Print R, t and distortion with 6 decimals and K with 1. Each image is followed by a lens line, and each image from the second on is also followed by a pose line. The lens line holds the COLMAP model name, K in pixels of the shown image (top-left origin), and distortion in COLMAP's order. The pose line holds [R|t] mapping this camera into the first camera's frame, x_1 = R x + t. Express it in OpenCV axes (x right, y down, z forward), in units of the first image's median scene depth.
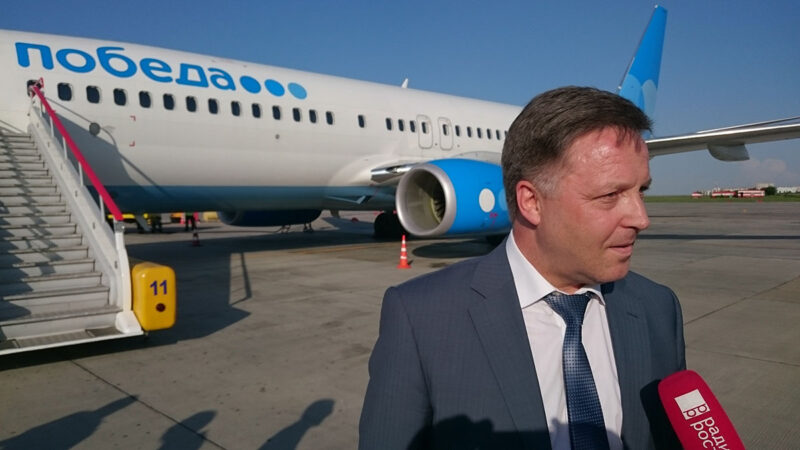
lens RADIAL K [[584.6, 0, 382.7], [0, 584.6, 228.4], [0, 0, 1]] dist [0.012854, -0.015712]
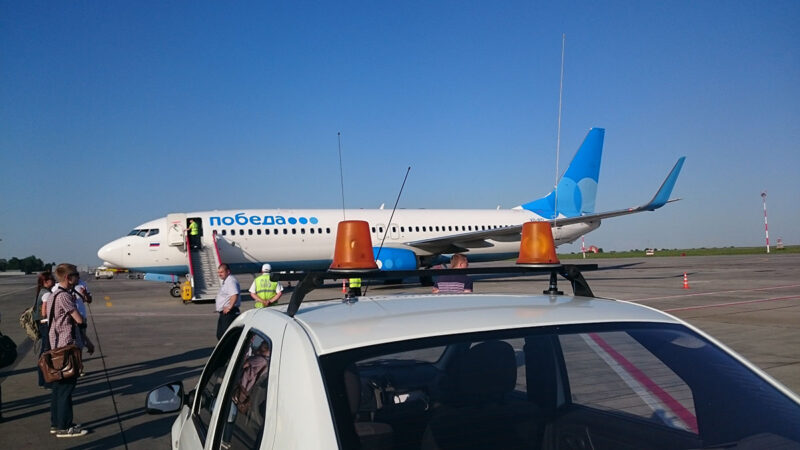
lens RADIAL K [[584.6, 0, 388.9], [0, 584.6, 232.2], [0, 0, 1]] dist [0.012854, -0.015712]
pose [[0.955924, -0.043448, -0.290381, 0.930102], [0.015316, 0.995023, -0.098461, 0.059429], [0.293213, 0.089674, 0.951832, -1.314057]]
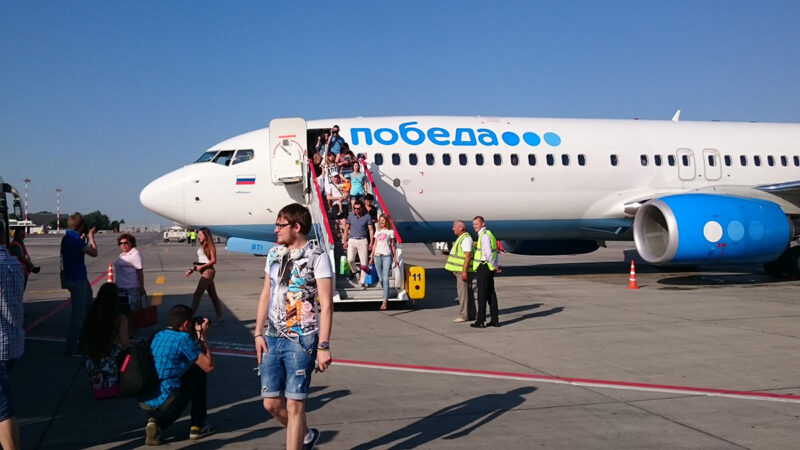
lens RADIAL K [[763.9, 0, 396.7], [0, 763.9, 234.2], [0, 0, 1]] dist [0.023289, 0.000000]
pose [[0.888688, -0.003368, -0.458499, 0.310642], [-0.016336, 0.999106, -0.039003, 0.024092], [0.458221, 0.042151, 0.887838, -0.556665]]
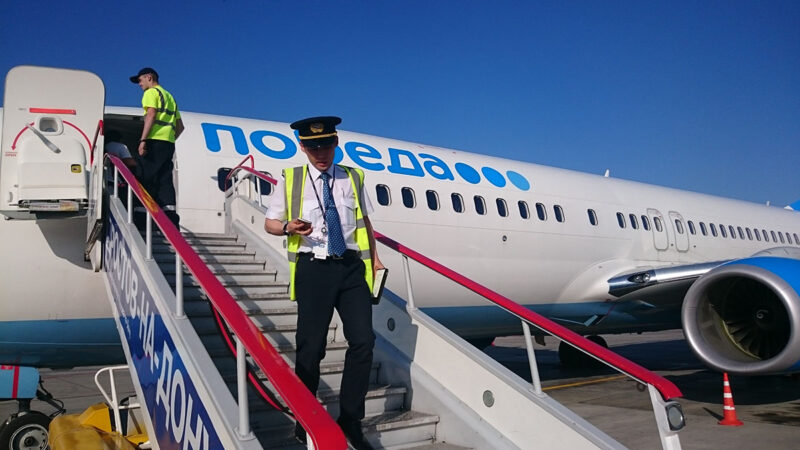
lens RADIAL K [[584.6, 0, 394.0], [0, 584.6, 220.2], [0, 0, 1]] dist [0.012854, -0.015712]
pose [[0.993014, -0.047620, -0.107965, -0.250119], [0.023306, 0.976080, -0.216161, -0.022407], [0.115676, 0.212134, 0.970370, 0.265778]]
